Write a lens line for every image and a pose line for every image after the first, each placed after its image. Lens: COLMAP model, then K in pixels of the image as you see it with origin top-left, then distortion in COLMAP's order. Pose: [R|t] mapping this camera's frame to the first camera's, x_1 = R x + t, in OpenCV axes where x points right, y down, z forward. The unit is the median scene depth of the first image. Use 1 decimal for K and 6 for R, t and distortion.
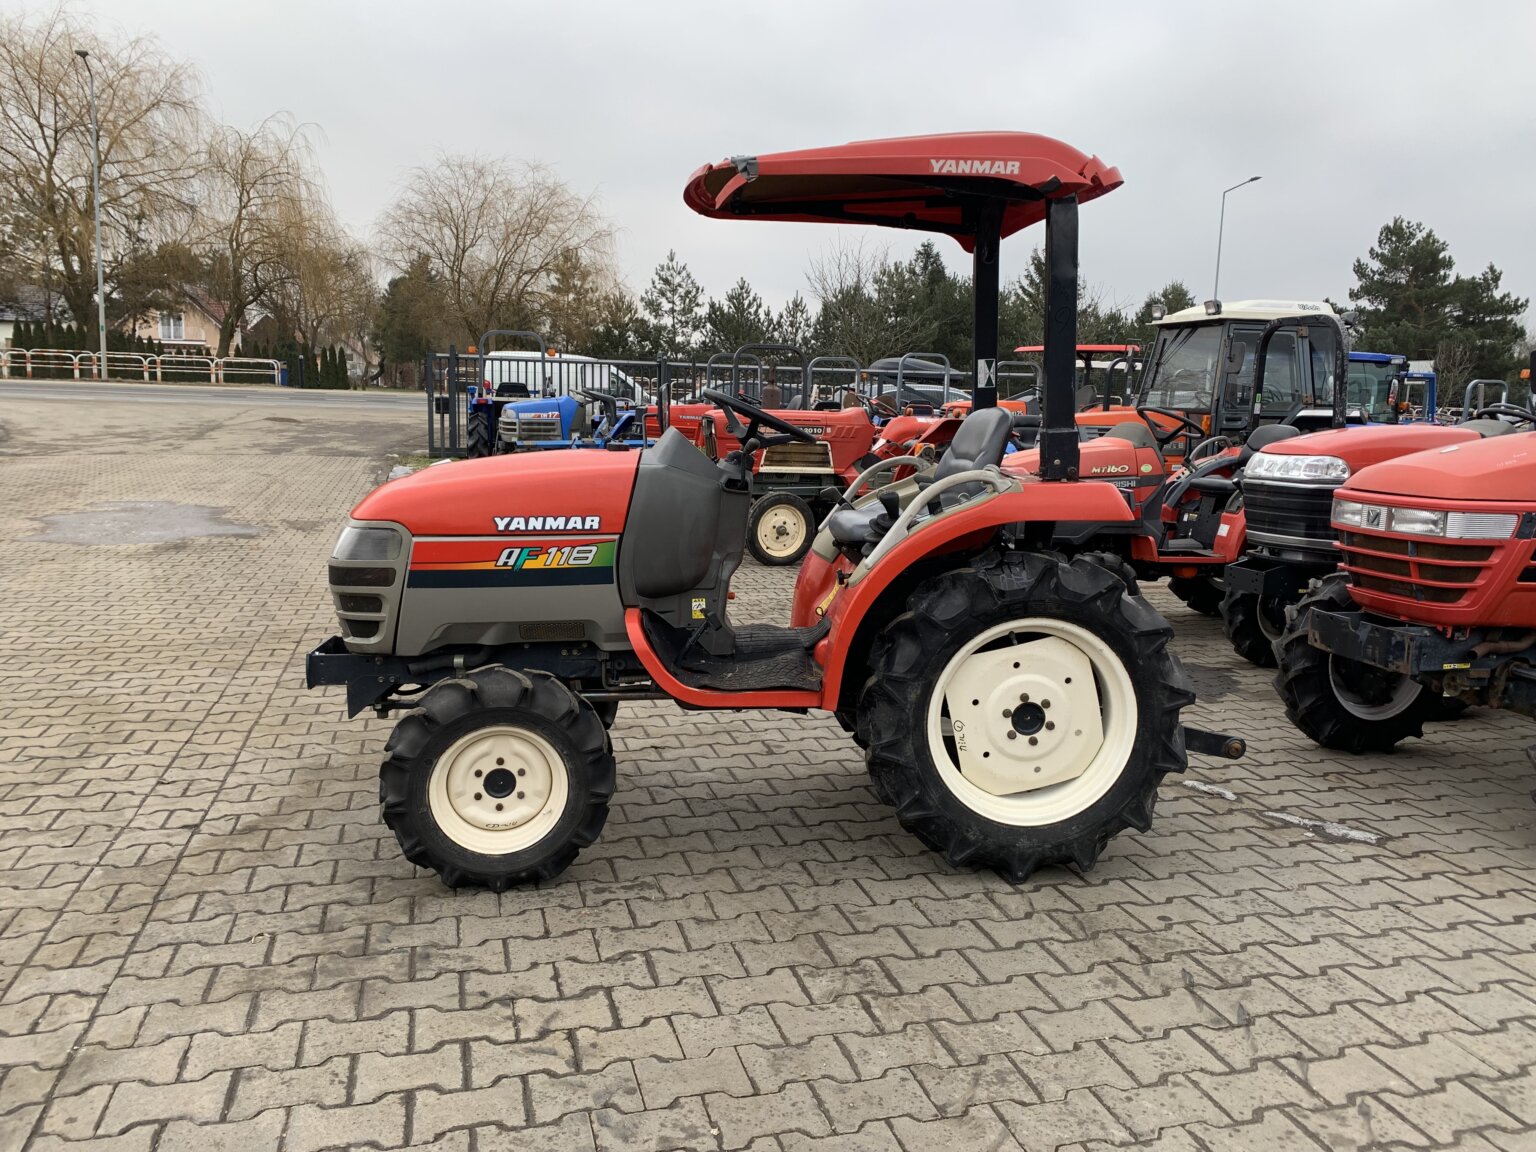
lens RADIAL K [[1180.2, 0, 773.1], [0, 1180.2, 575.8], [0, 0, 1]] dist [0.006642, 0.007275]
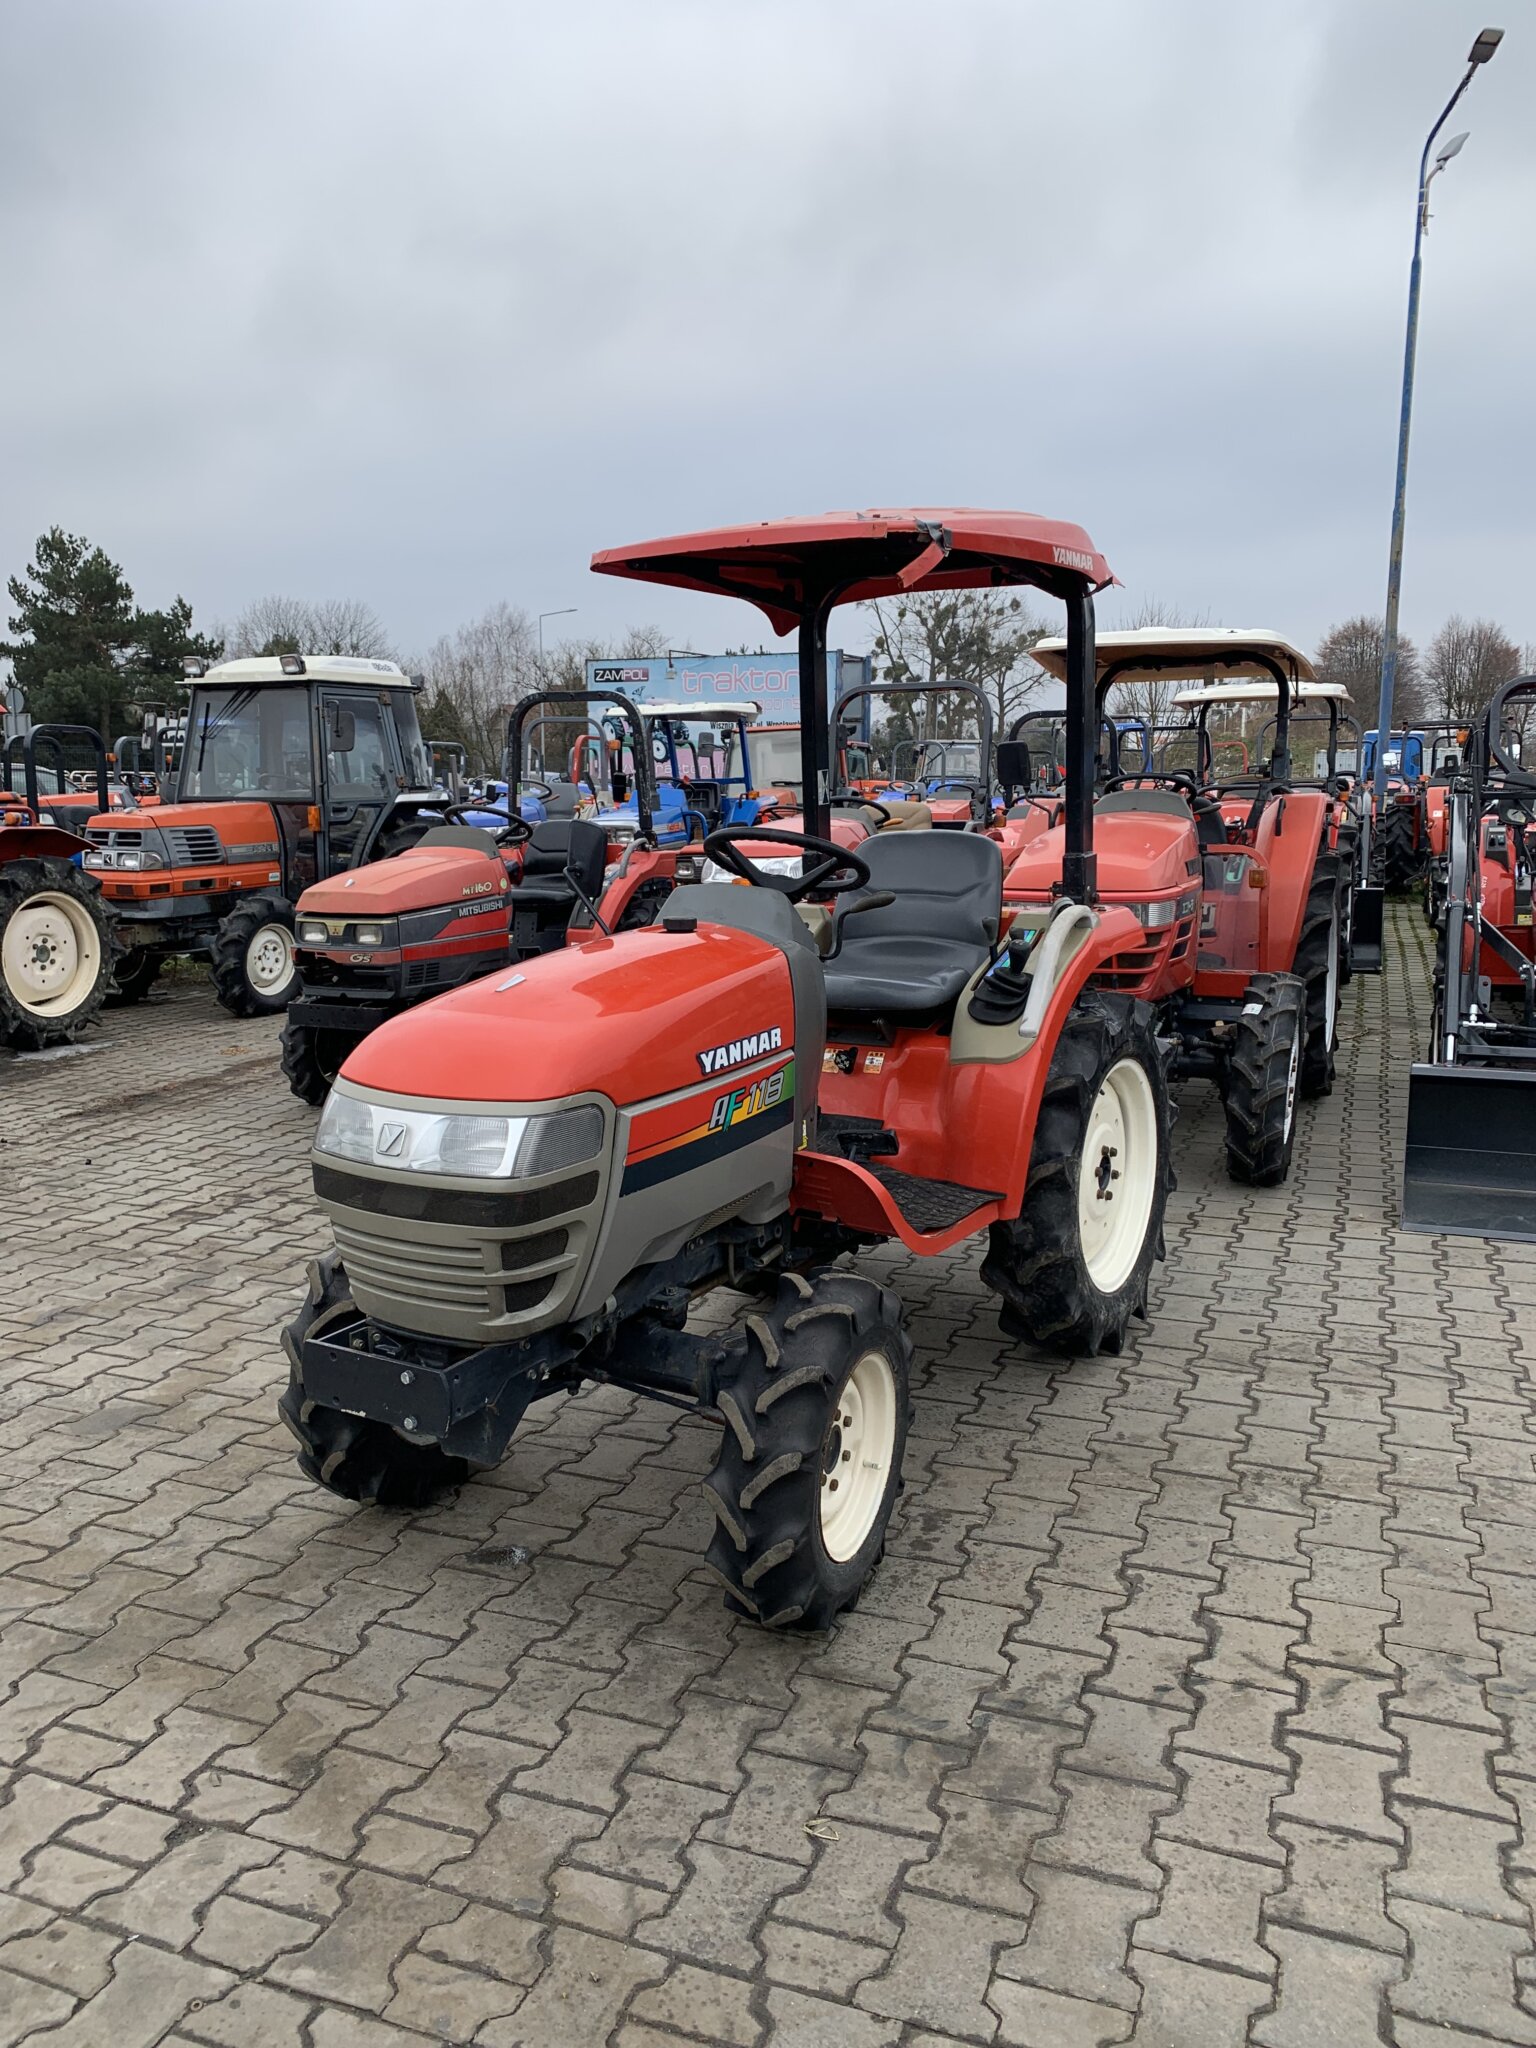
lens RADIAL K [[1573.6, 0, 770.0], [0, 1573.6, 1014.6], [0, 0, 1]] dist [0.006642, 0.007275]
pose [[0.595531, -0.150337, 0.789139, -0.893225], [0.141250, 0.986625, 0.081364, -0.136470], [-0.790816, 0.063012, 0.608801, 0.472983]]
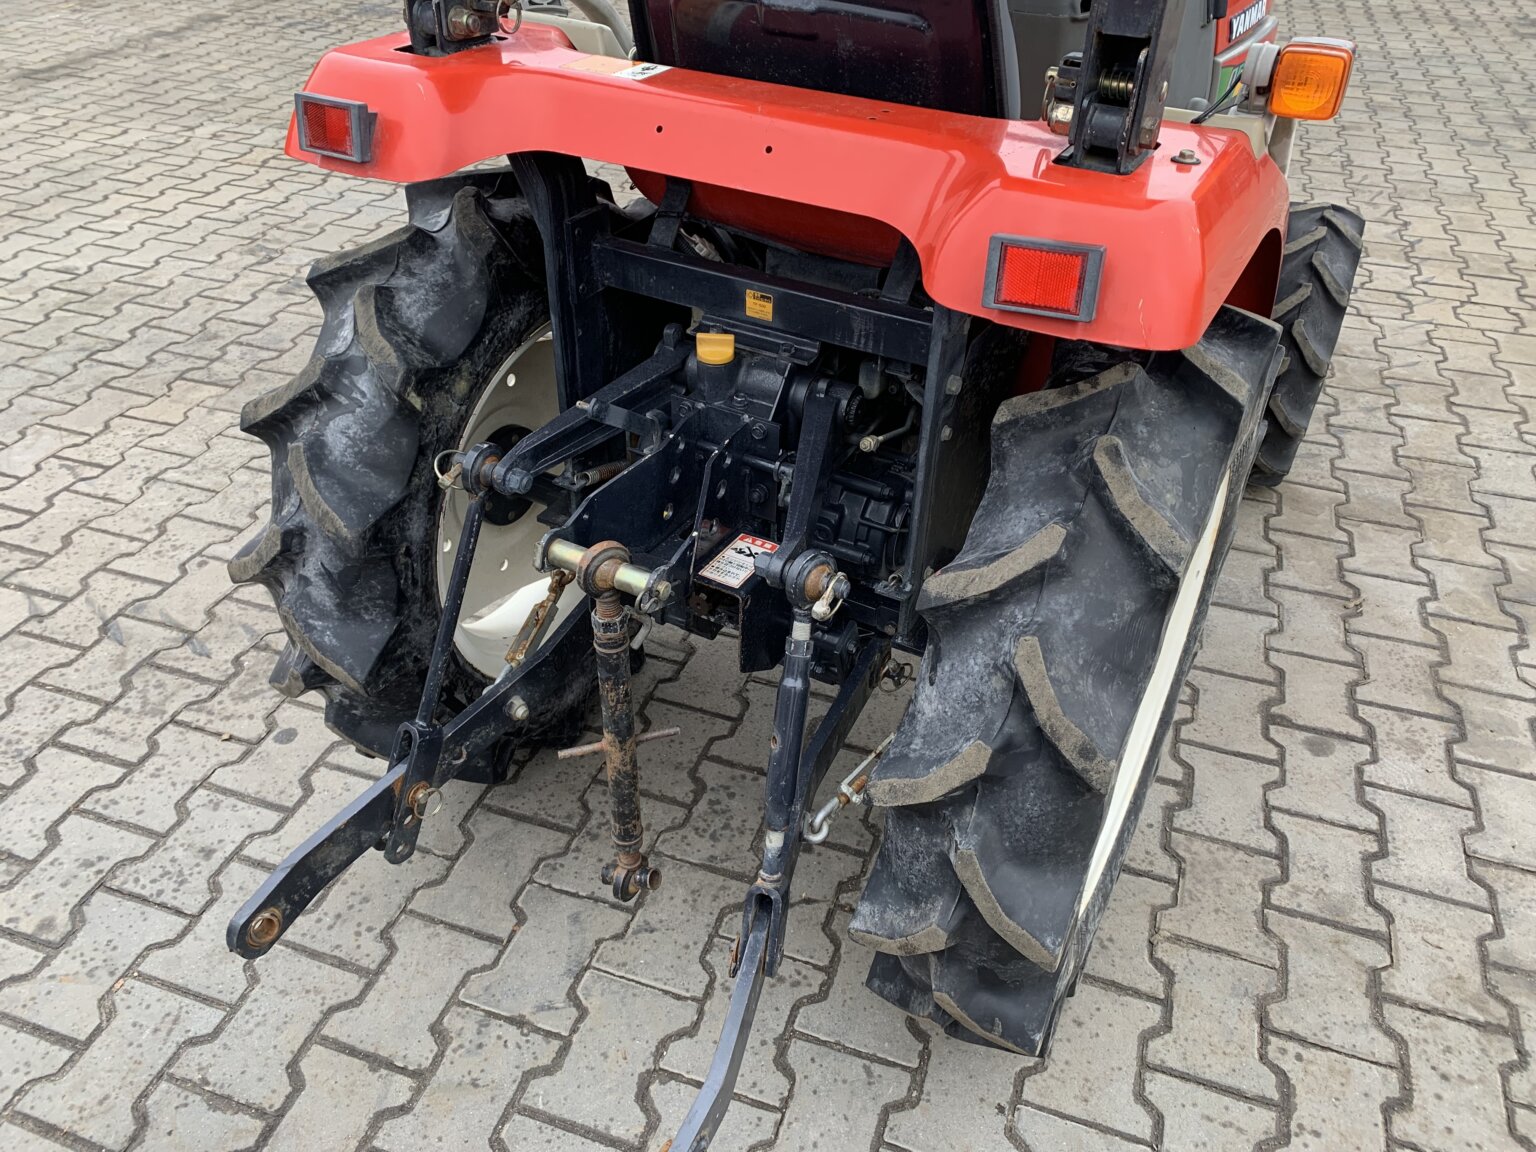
lens RADIAL K [[1160.6, 0, 776.5], [0, 1160.6, 566.4], [0, 0, 1]] dist [0.084163, -0.102678]
pose [[-0.565982, 0.464004, -0.681443, 0.559648], [-0.147053, 0.756500, 0.637247, -0.230419], [0.811196, 0.460879, -0.359932, 1.366947]]
